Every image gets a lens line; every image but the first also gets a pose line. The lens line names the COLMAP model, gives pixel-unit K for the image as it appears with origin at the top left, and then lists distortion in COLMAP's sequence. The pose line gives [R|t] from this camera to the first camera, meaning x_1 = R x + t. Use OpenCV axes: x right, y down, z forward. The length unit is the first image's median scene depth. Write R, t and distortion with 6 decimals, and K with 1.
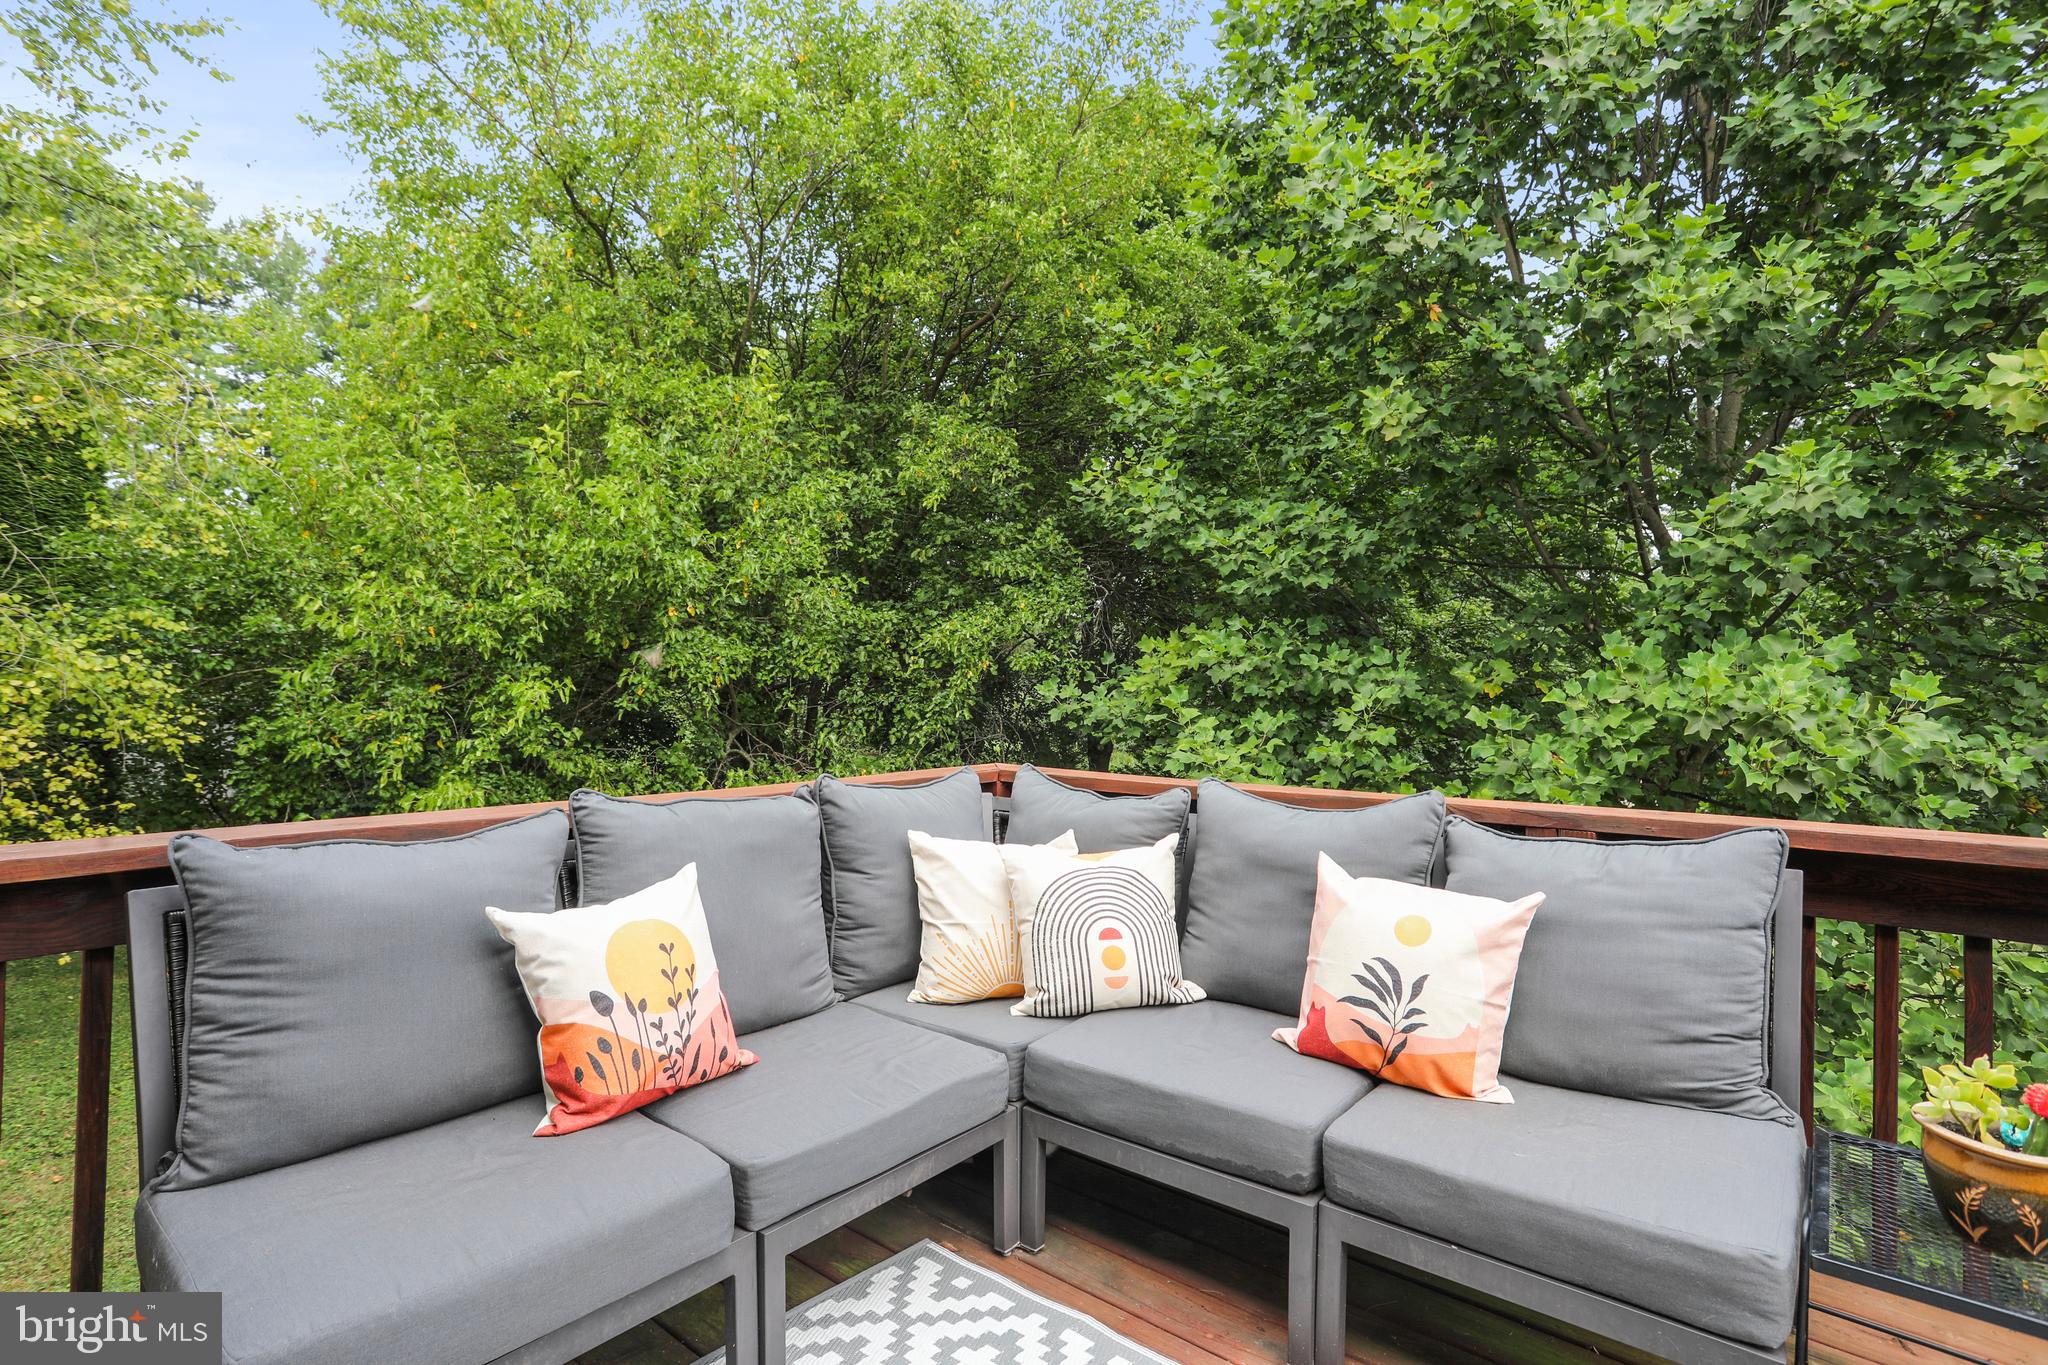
lens RADIAL K [[995.1, 0, 1024.0], [0, 995.1, 682.5], [0, 0, 1]] dist [-0.070300, 0.038734]
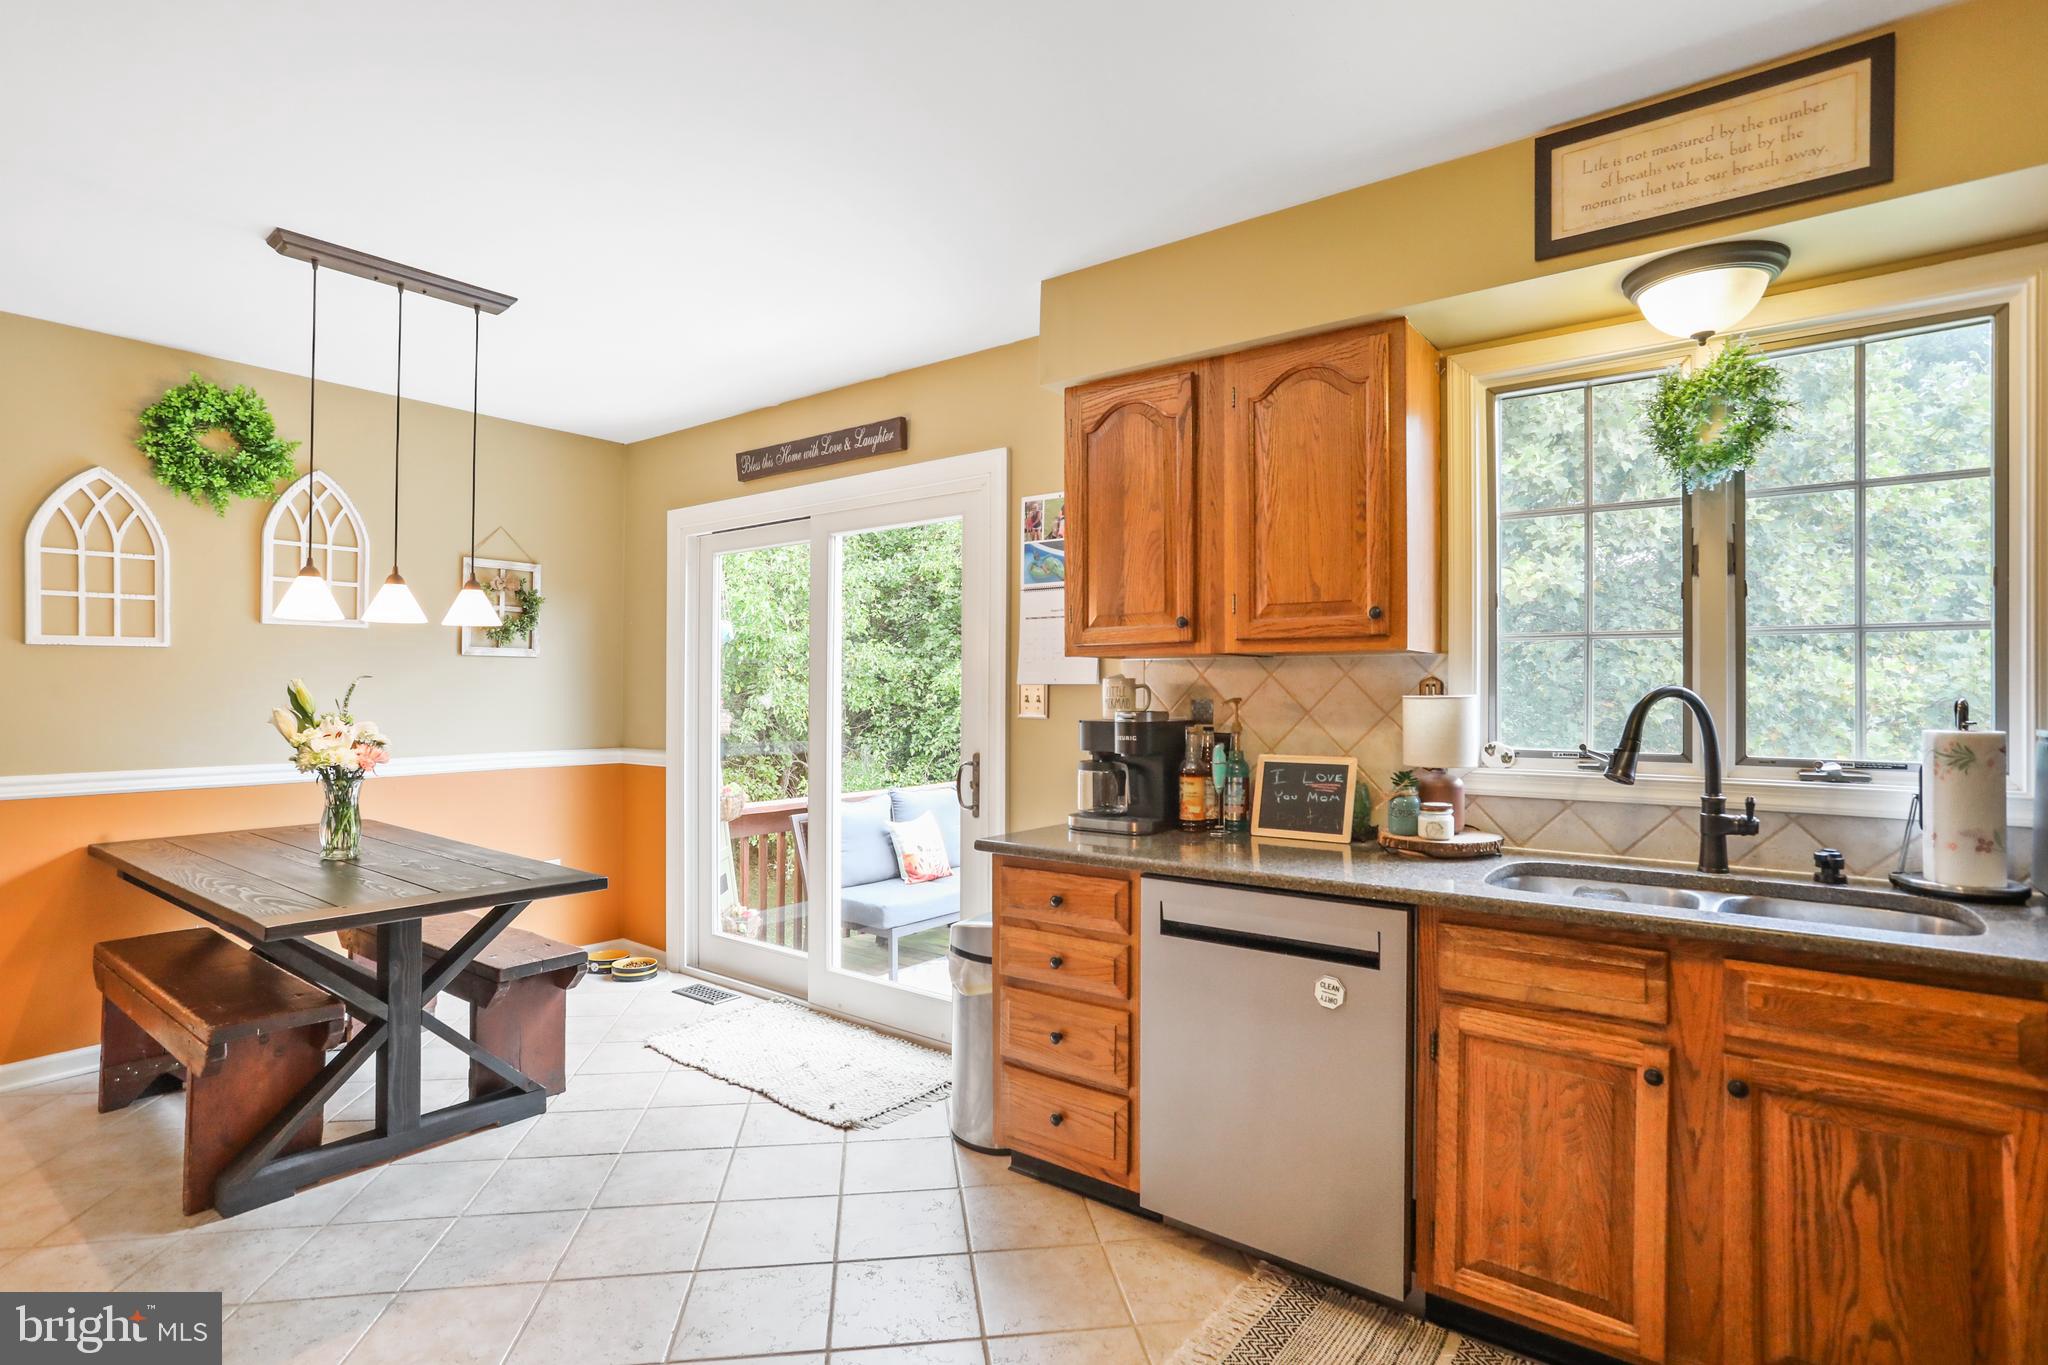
lens RADIAL K [[995.1, 0, 1024.0], [0, 995.1, 682.5], [0, 0, 1]] dist [-0.070300, 0.038734]
pose [[0.999009, -0.004761, 0.044249, -0.037180], [0.004786, 0.999988, -0.000469, -0.038705], [-0.044247, 0.000681, 0.999020, -0.396156]]
